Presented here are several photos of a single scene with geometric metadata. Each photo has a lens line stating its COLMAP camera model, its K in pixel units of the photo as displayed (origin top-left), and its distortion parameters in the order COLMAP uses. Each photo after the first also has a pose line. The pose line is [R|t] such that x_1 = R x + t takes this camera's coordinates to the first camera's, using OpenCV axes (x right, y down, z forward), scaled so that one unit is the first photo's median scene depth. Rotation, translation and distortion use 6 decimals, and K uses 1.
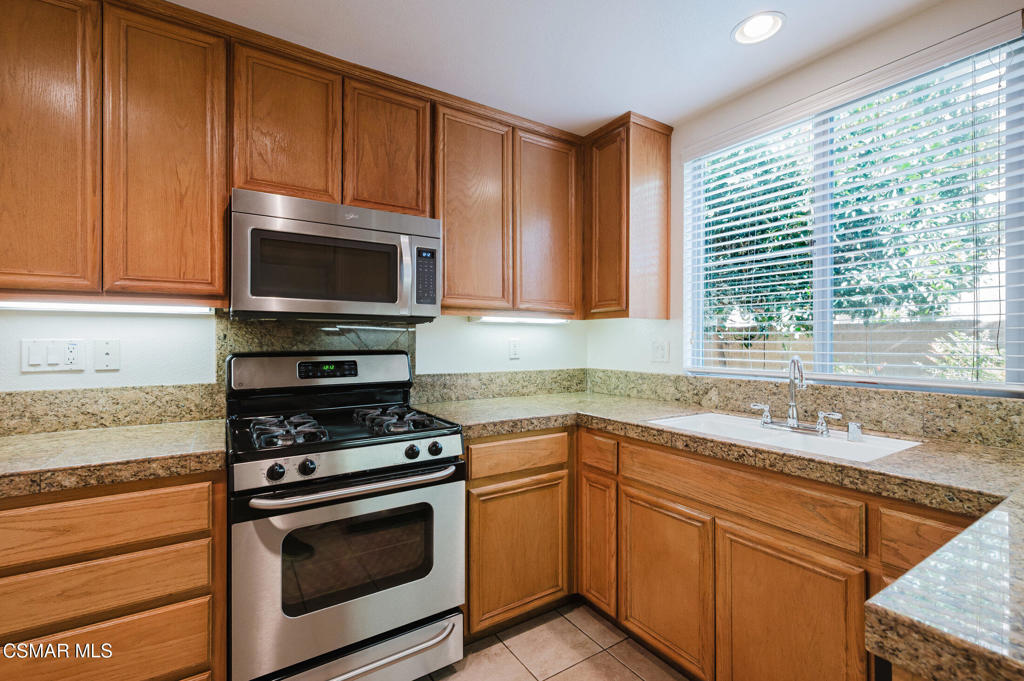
lens RADIAL K [[444.0, 0, 527.5], [0, 444.0, 341.7], [0, 0, 1]] dist [-0.002609, 0.001059]
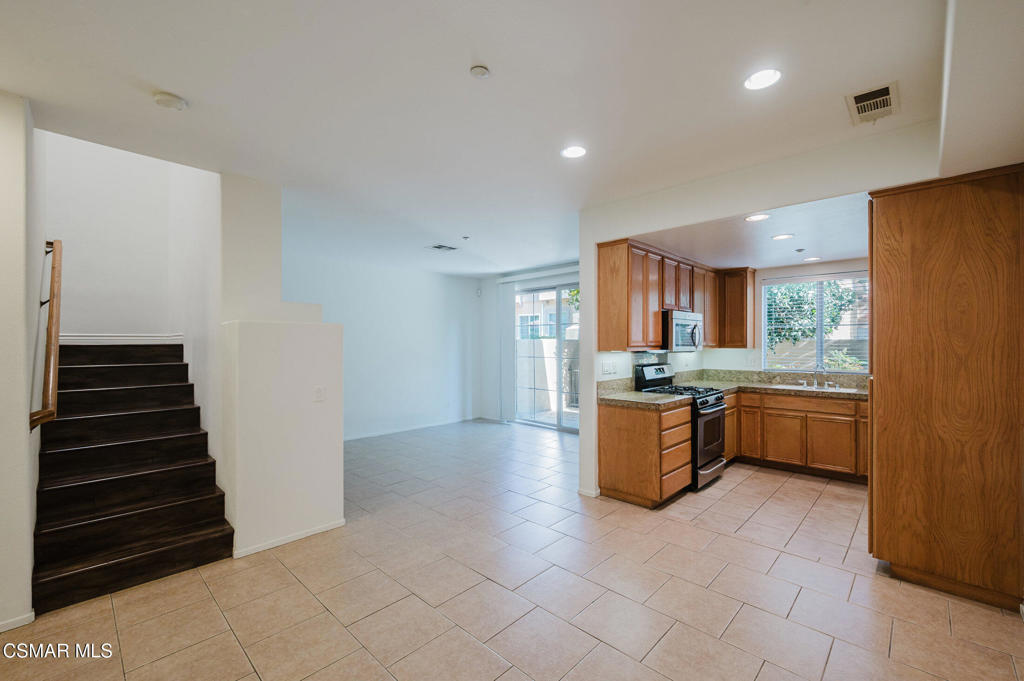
lens RADIAL K [[444.0, 0, 509.6], [0, 444.0, 342.8], [0, 0, 1]] dist [-0.002609, 0.001059]
pose [[0.970119, 0.002155, 0.242621, -2.239234], [-0.003417, 0.999983, 0.004783, -0.125078], [-0.242607, -0.005469, 0.970109, -1.469598]]
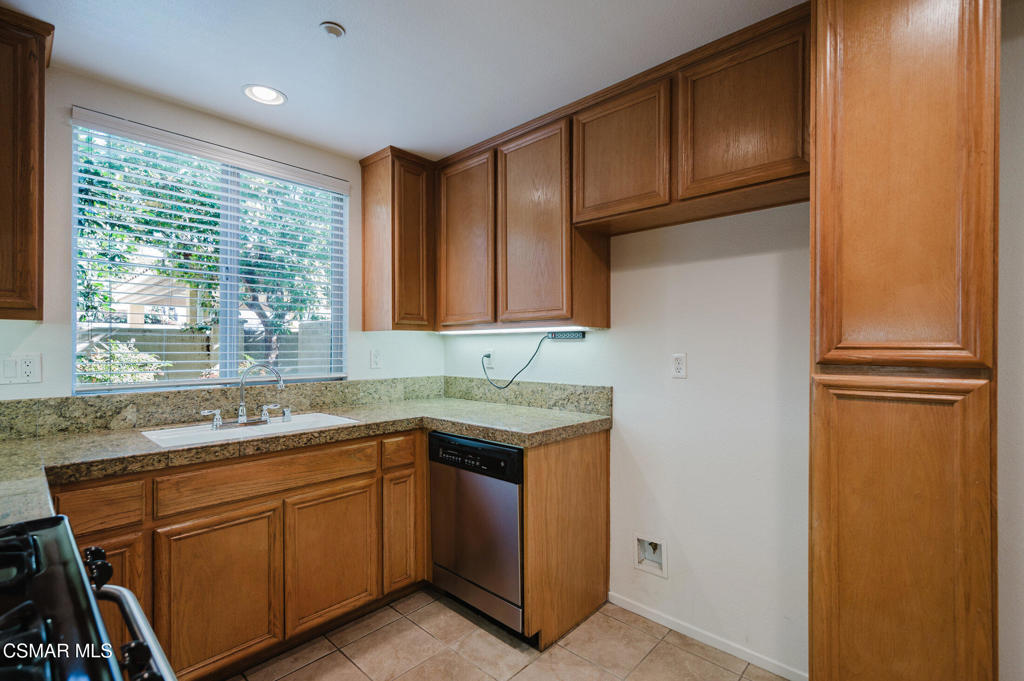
lens RADIAL K [[455.8, 0, 511.8], [0, 455.8, 348.5], [0, 0, 1]] dist [0.007603, -0.001721]
pose [[-0.253299, -0.002130, 0.967386, -0.848835], [-0.009941, 0.999951, -0.000401, -0.020611], [-0.967337, -0.009719, -0.253308, 0.640853]]
